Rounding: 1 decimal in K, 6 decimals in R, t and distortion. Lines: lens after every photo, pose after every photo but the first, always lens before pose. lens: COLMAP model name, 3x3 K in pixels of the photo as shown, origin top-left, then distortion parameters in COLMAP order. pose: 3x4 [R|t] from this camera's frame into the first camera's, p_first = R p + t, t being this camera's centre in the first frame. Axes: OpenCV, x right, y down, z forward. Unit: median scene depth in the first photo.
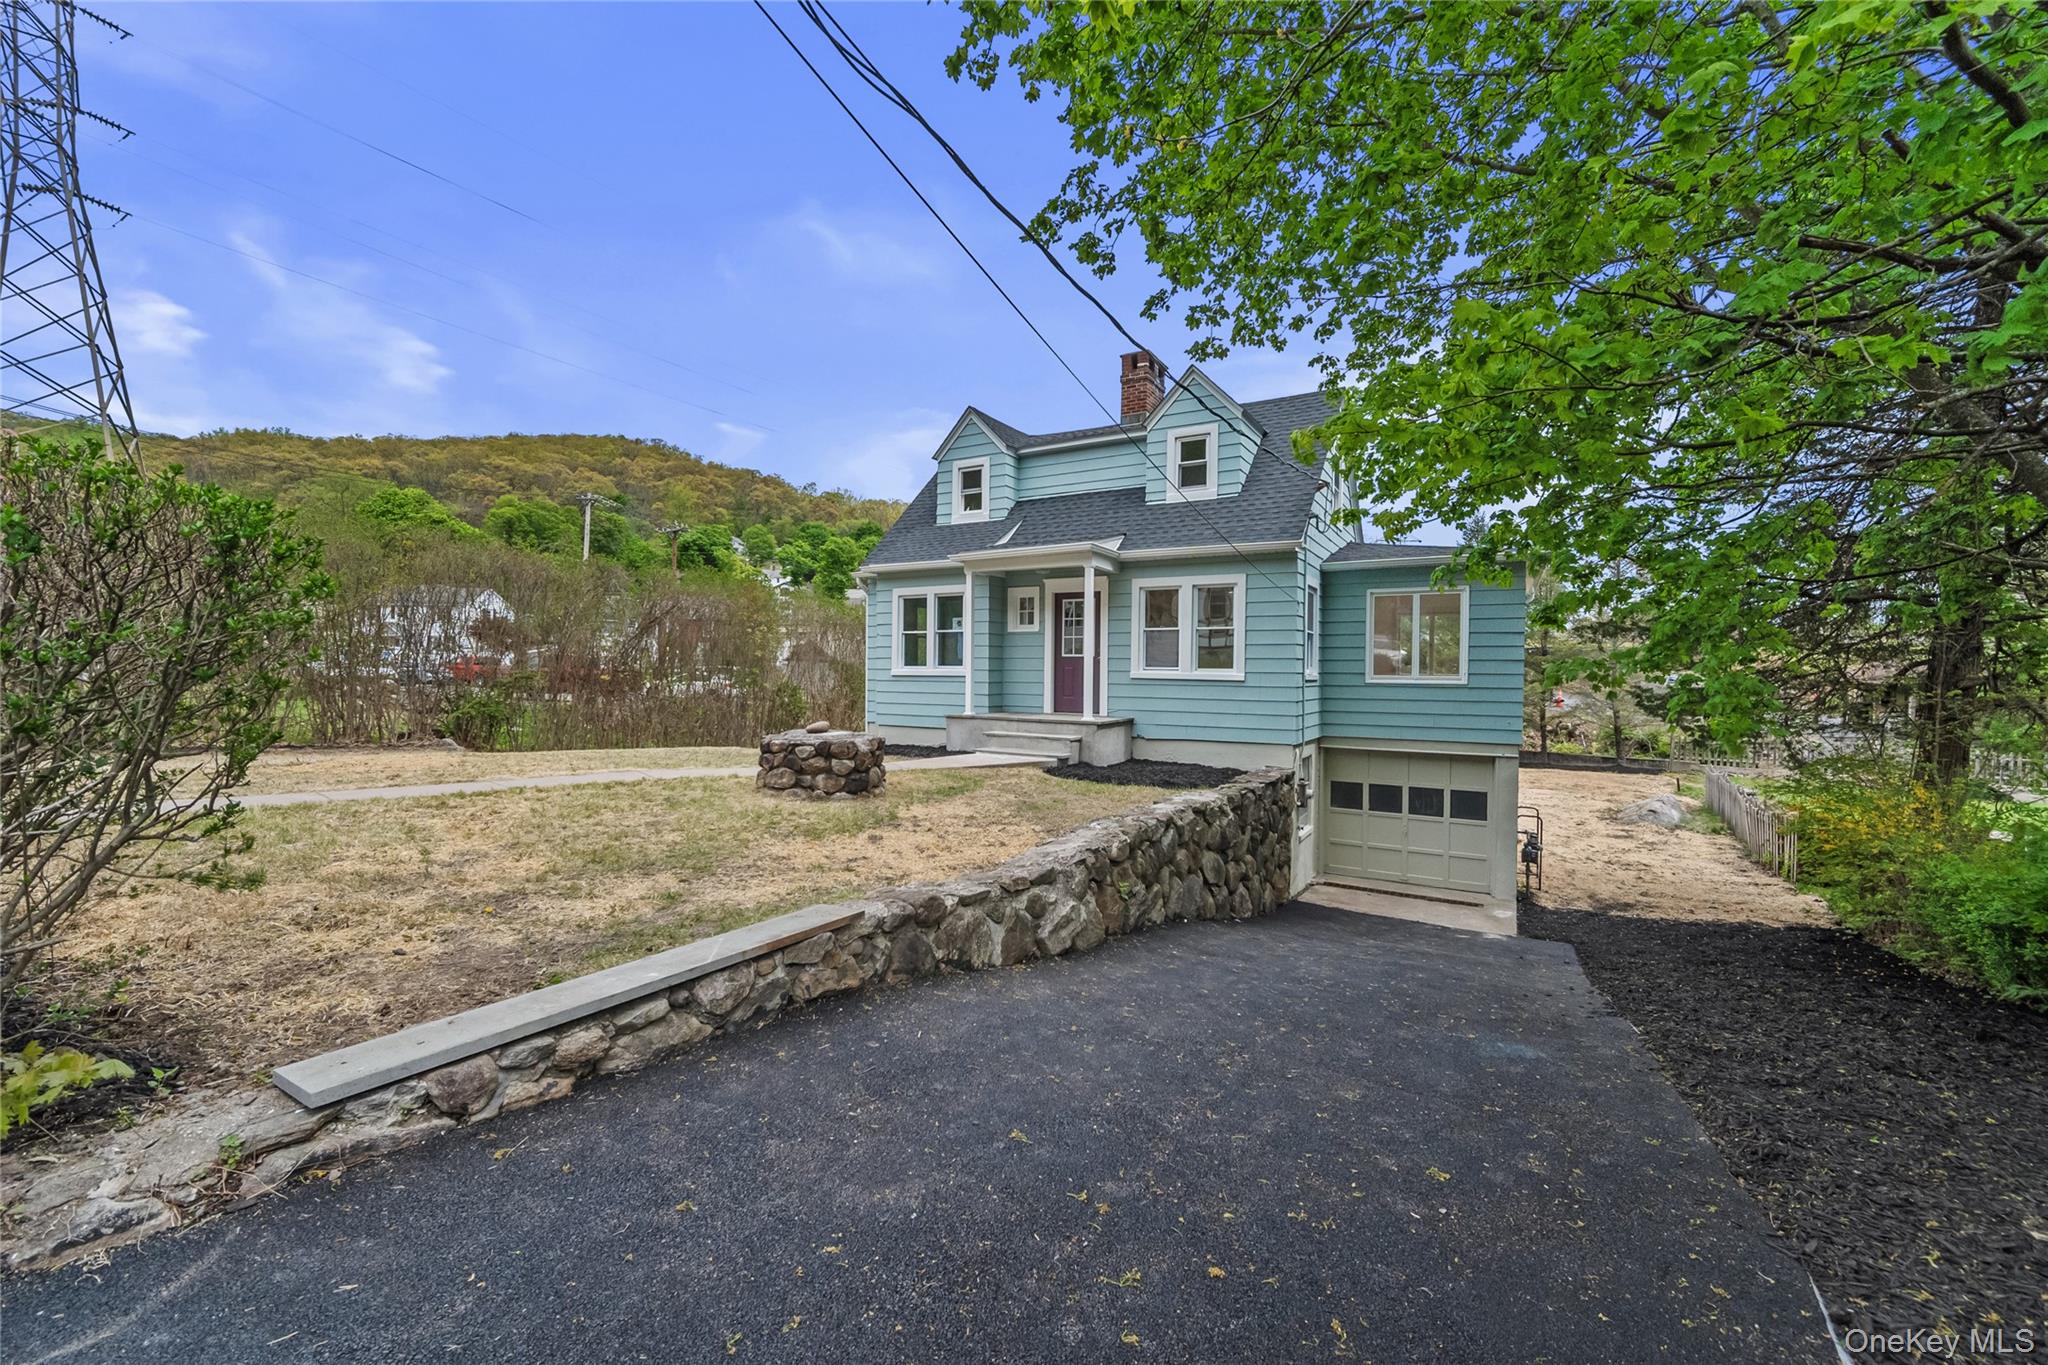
lens RADIAL K [[821.7, 0, 1024.8], [0, 821.7, 682.0], [0, 0, 1]] dist [0.001590, -0.000992]
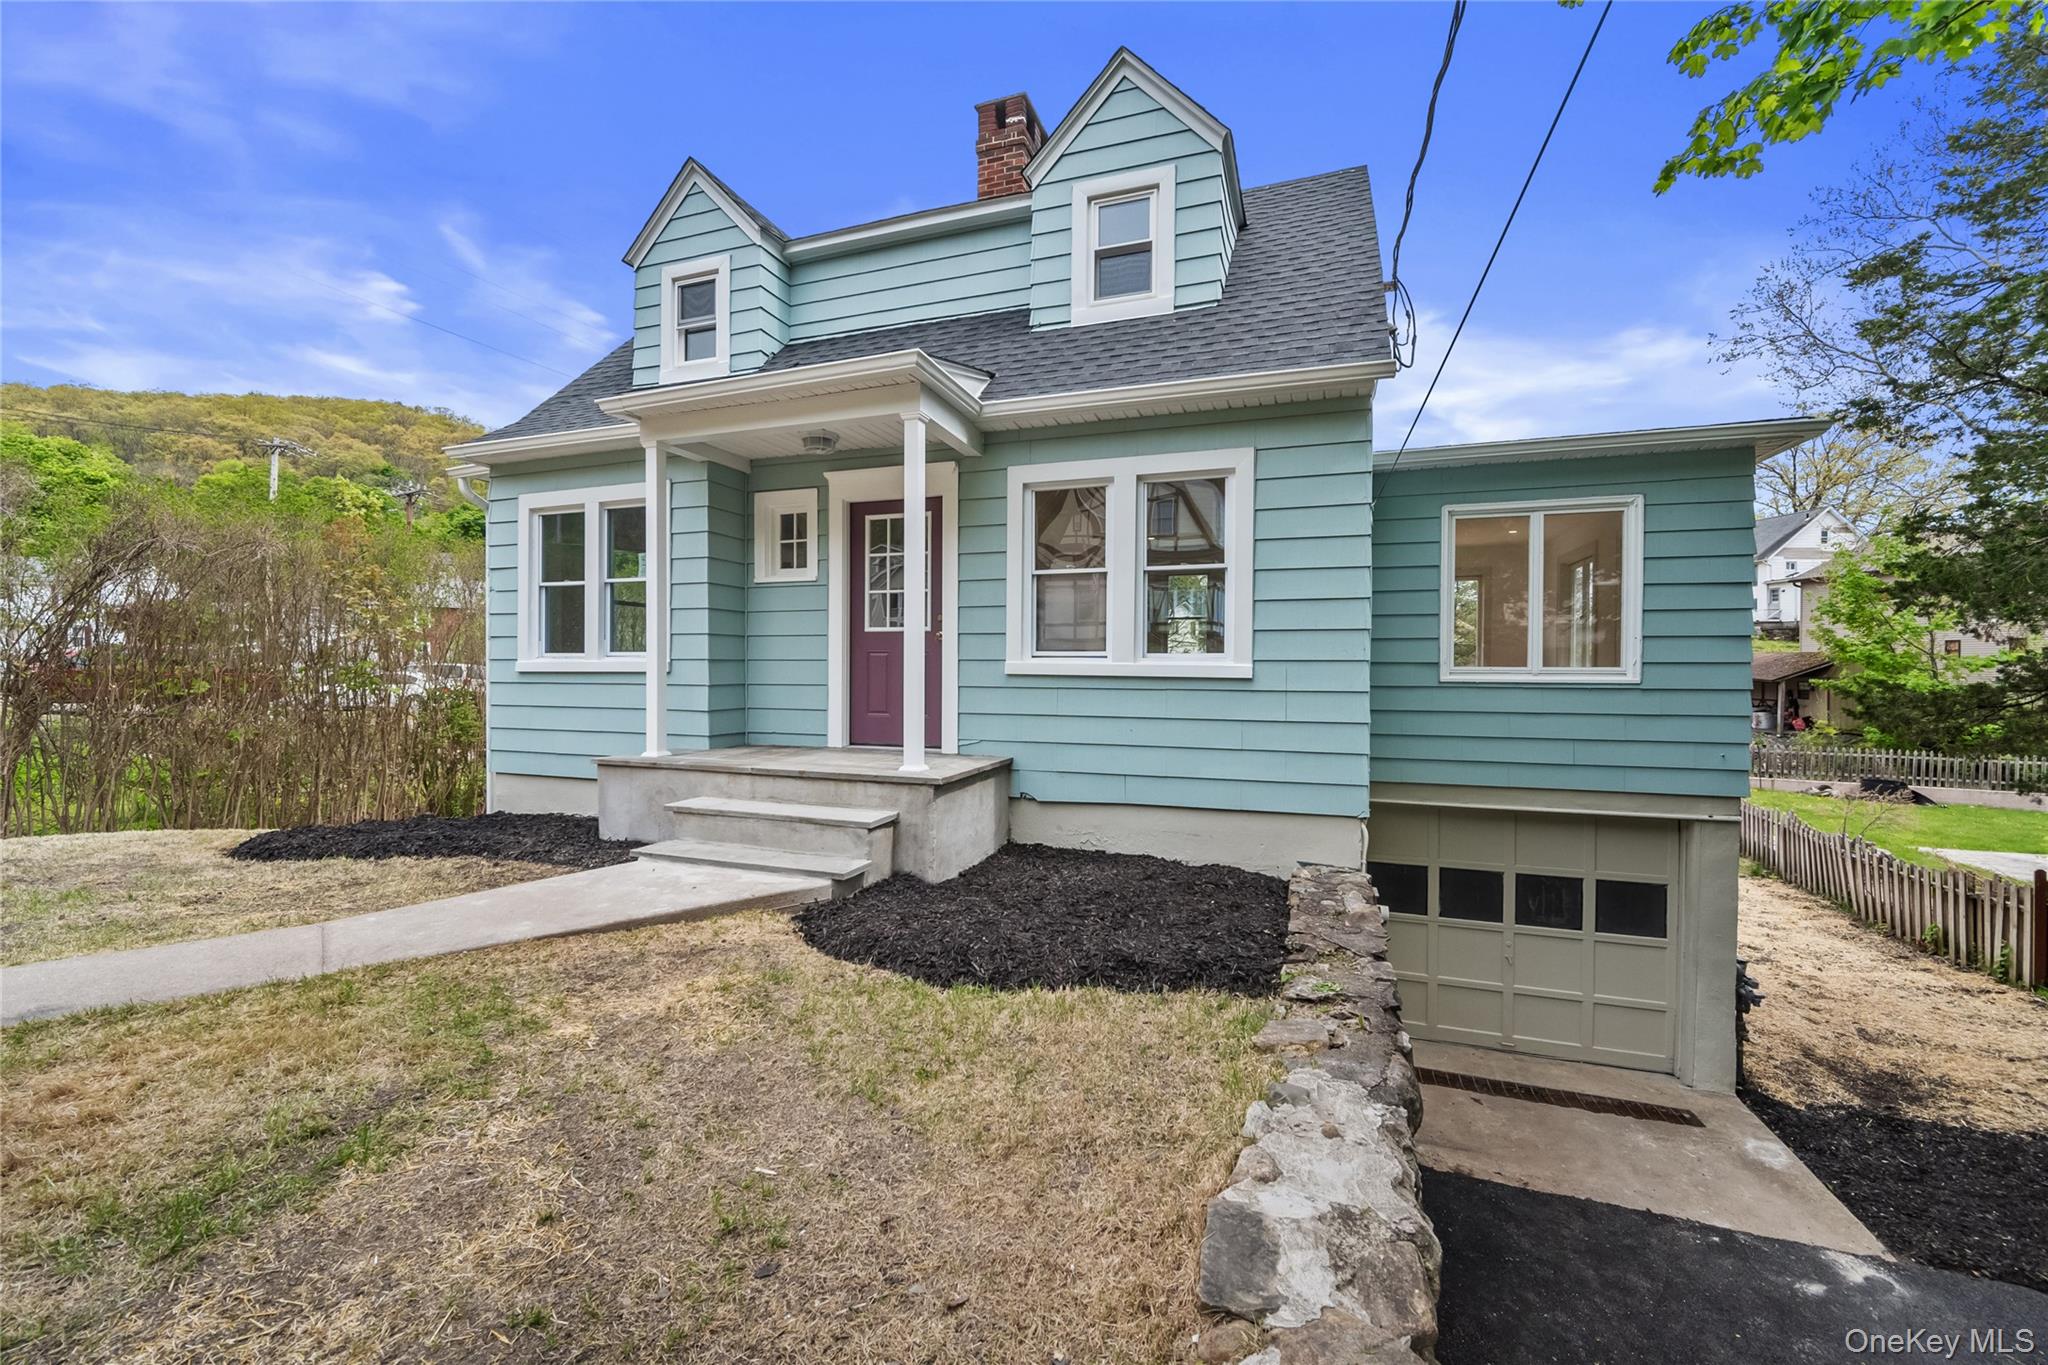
lens RADIAL K [[821.7, 0, 1027.5], [0, 821.7, 682.2], [0, 0, 1]] dist [0.001590, -0.000992]
pose [[0.983072, -0.006172, 0.183118, 0.049369], [0.006109, 0.999981, 0.000908, -0.000507], [-0.183120, 0.000226, 0.983091, 0.483535]]
